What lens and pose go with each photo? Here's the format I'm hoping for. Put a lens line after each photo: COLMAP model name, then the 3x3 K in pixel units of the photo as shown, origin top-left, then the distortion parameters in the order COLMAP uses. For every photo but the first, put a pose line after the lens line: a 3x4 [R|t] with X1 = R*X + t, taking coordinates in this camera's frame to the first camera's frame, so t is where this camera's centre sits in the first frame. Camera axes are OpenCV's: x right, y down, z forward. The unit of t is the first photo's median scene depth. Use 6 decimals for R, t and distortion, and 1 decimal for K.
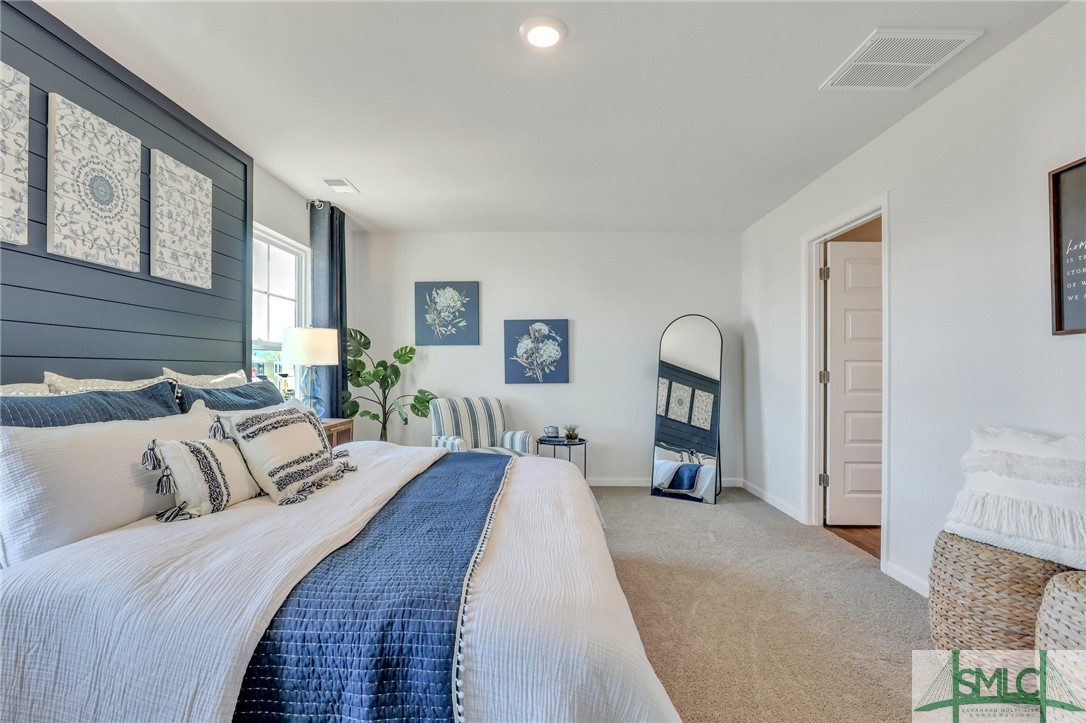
lens RADIAL K [[506.5, 0, 538.4], [0, 506.5, 376.8], [0, 0, 1]] dist [-0.036717, 0.009262]
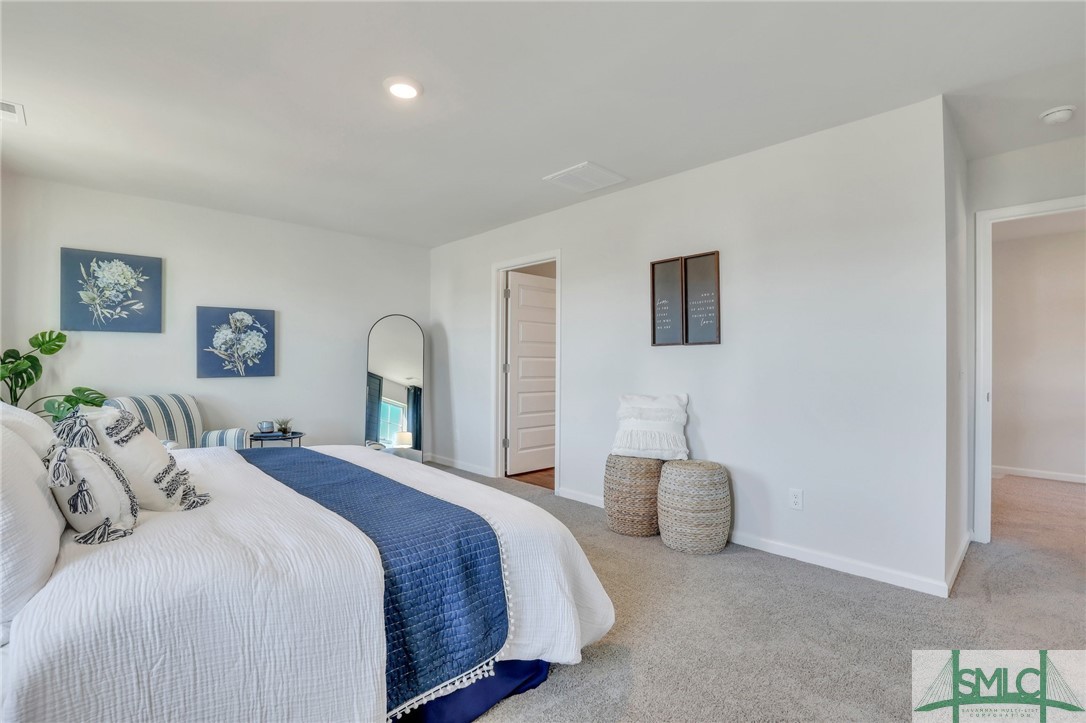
lens RADIAL K [[506.5, 0, 538.4], [0, 506.5, 376.8], [0, 0, 1]] dist [-0.036717, 0.009262]
pose [[0.706480, -0.016134, 0.707549, -0.347925], [0.006022, 0.999841, 0.016786, 0.000301], [-0.707707, -0.007598, 0.706465, -0.049844]]
